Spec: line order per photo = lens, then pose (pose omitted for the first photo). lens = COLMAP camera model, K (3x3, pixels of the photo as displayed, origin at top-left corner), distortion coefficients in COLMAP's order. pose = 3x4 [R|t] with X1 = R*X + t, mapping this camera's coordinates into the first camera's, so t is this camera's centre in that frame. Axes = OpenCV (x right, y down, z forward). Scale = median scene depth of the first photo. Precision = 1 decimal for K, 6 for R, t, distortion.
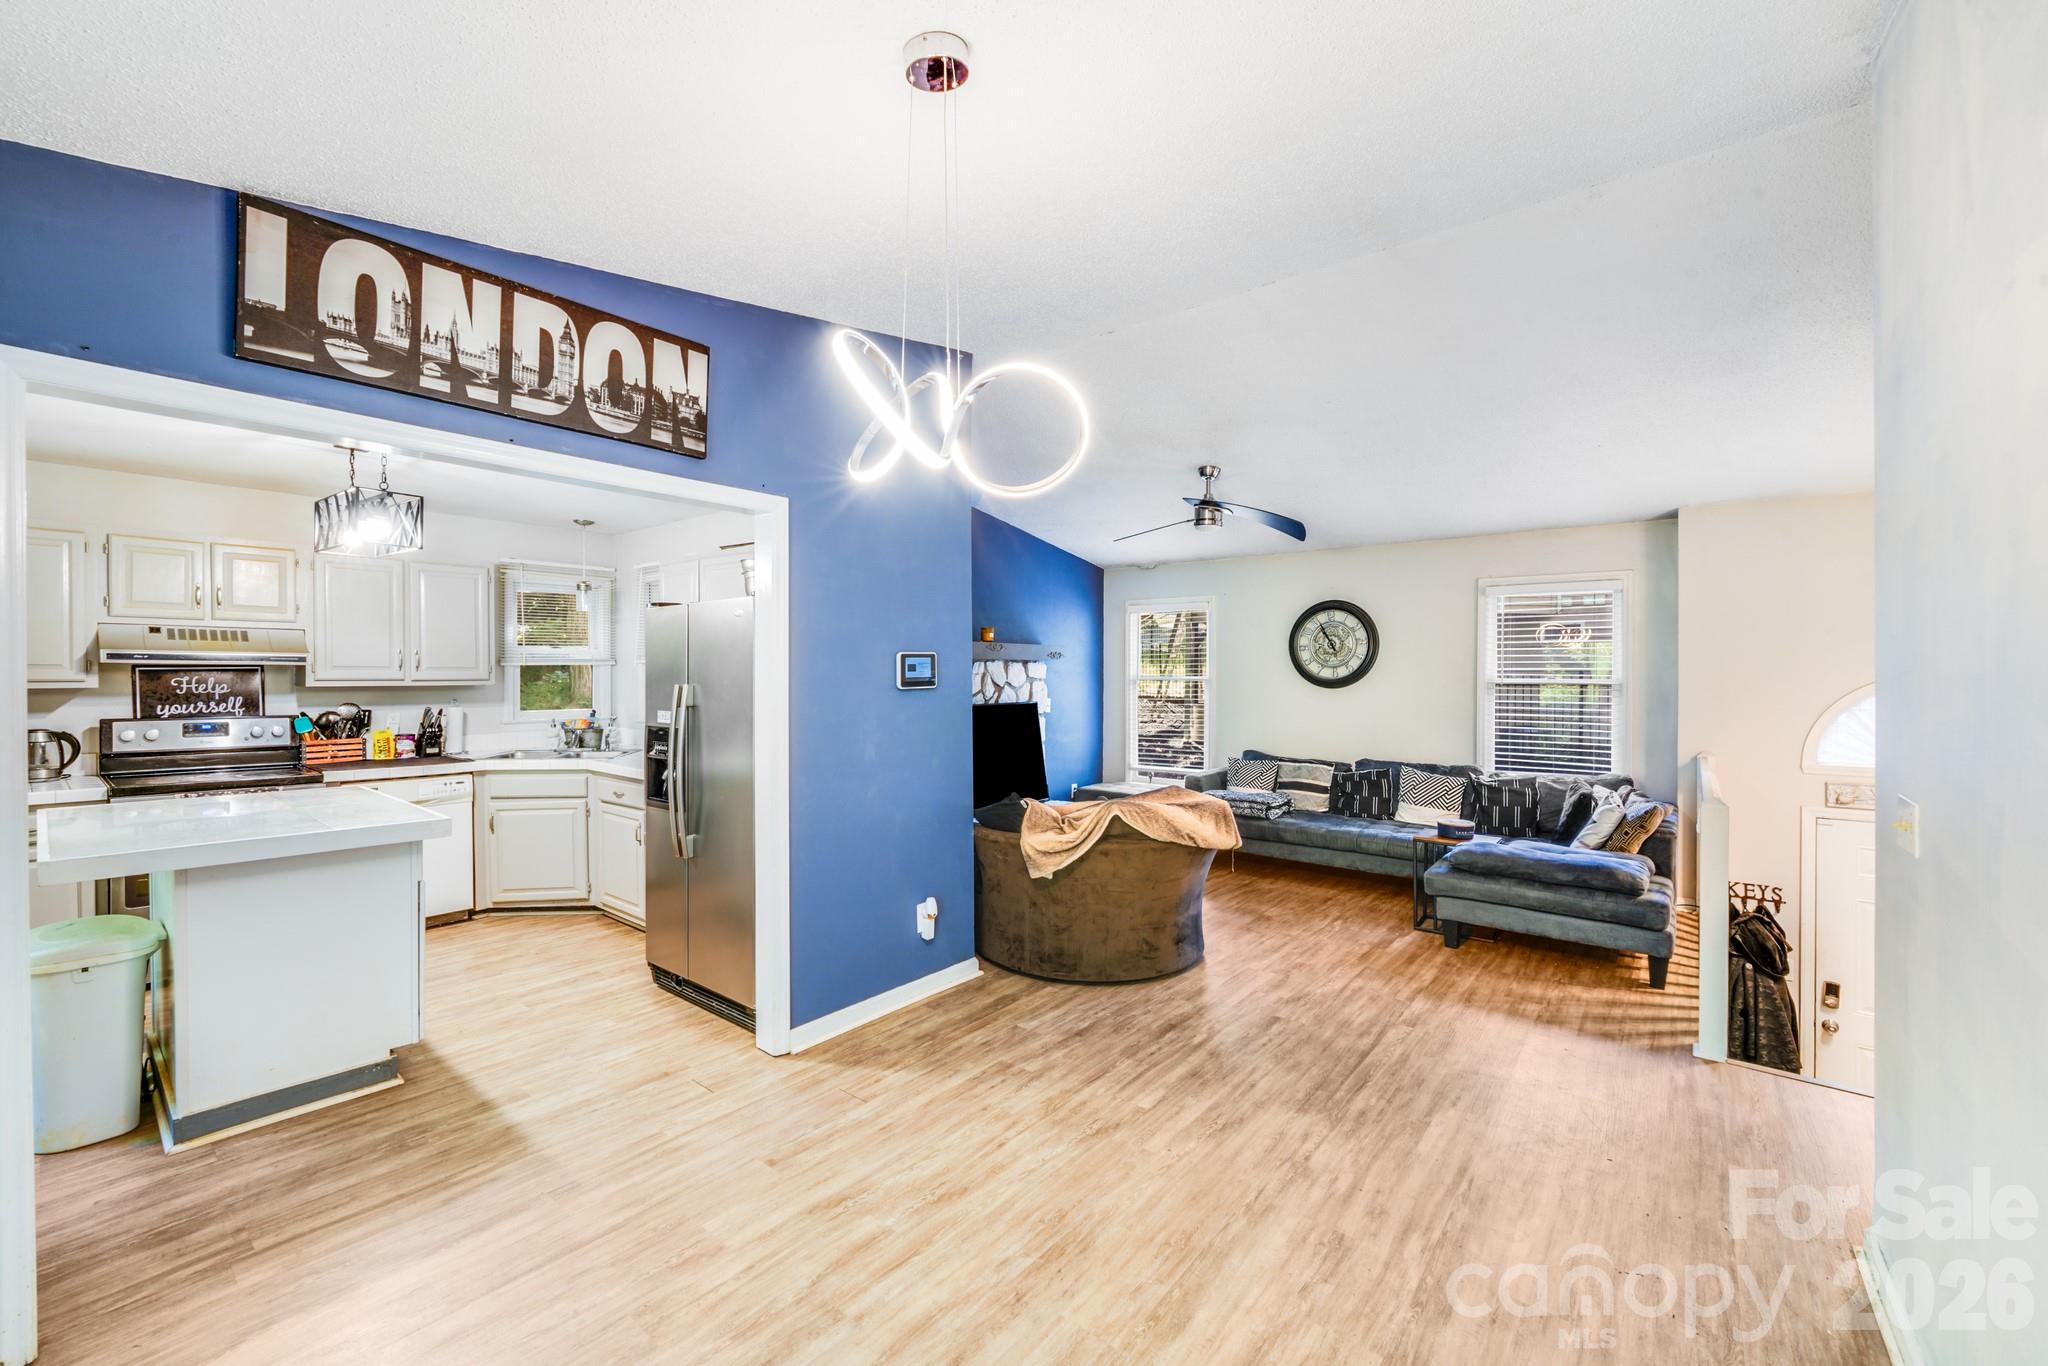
lens RADIAL K [[826.3, 0, 1024.0], [0, 826.3, 683.0], [0, 0, 1]] dist [-0.012034, -0.000262]
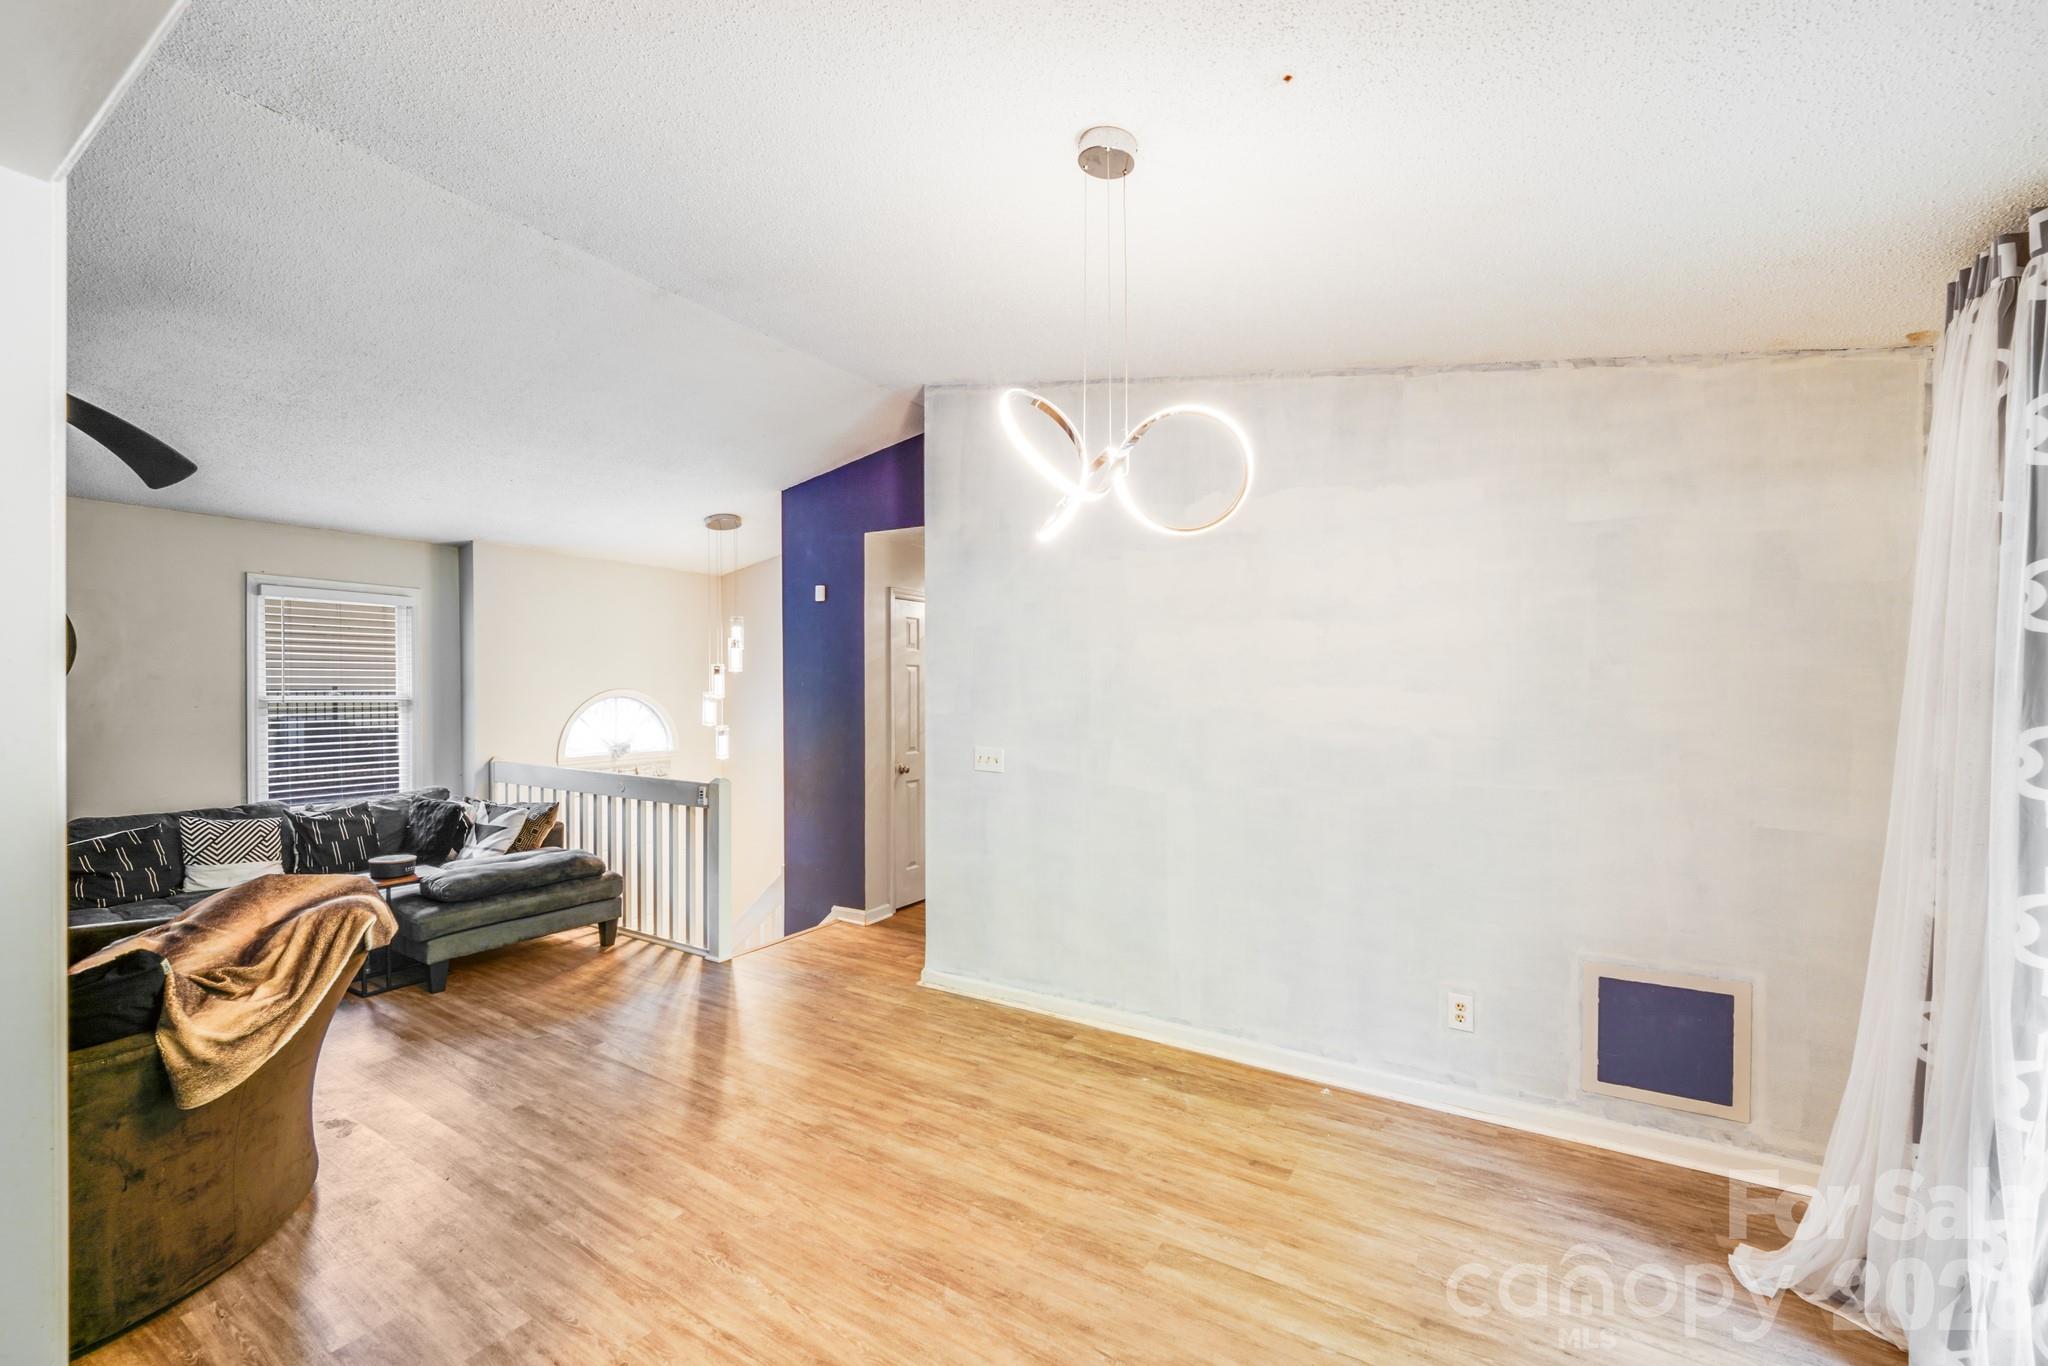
lens RADIAL K [[820.0, 0, 1007.2], [0, 820.0, 677.4], [0, 0, 1]] dist [-0.008121, -0.000418]
pose [[-0.115011, 0.009981, 0.993314, -0.484304], [0.010110, 0.999909, -0.008877, -0.012472], [-0.993313, 0.009021, -0.115102, 0.511372]]
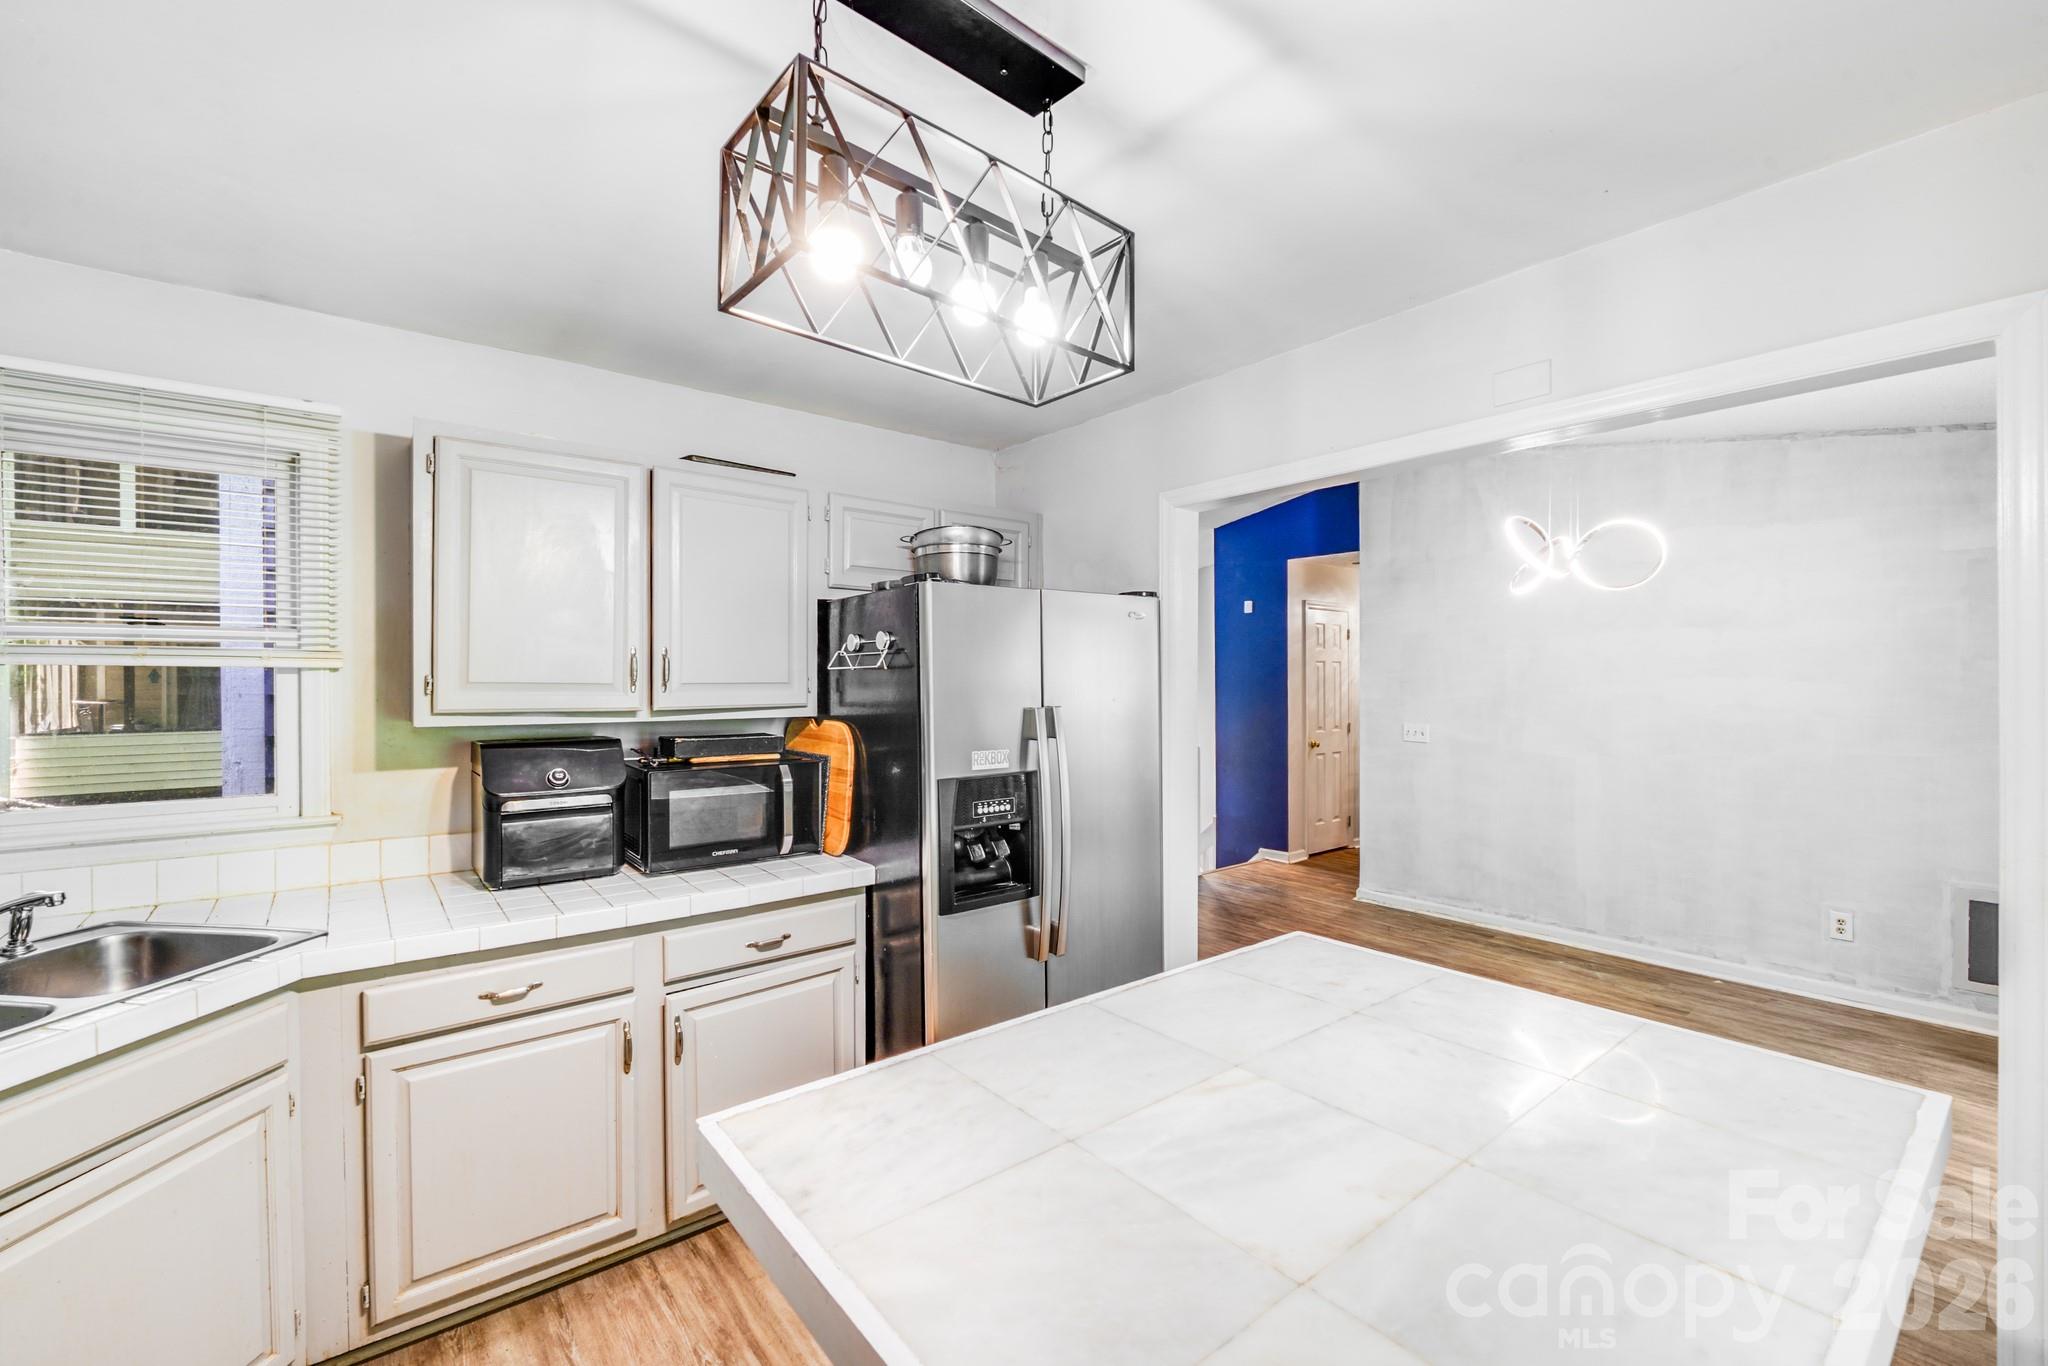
lens RADIAL K [[837.1, 0, 1013.5], [0, 837.1, 673.1], [0, 0, 1]] dist [-0.011666, -0.000572]
pose [[0.222544, 0.003098, 0.974918, -0.939666], [0.013413, 0.999891, -0.006239, -0.019552], [-0.974830, 0.014465, 0.222478, 0.742118]]
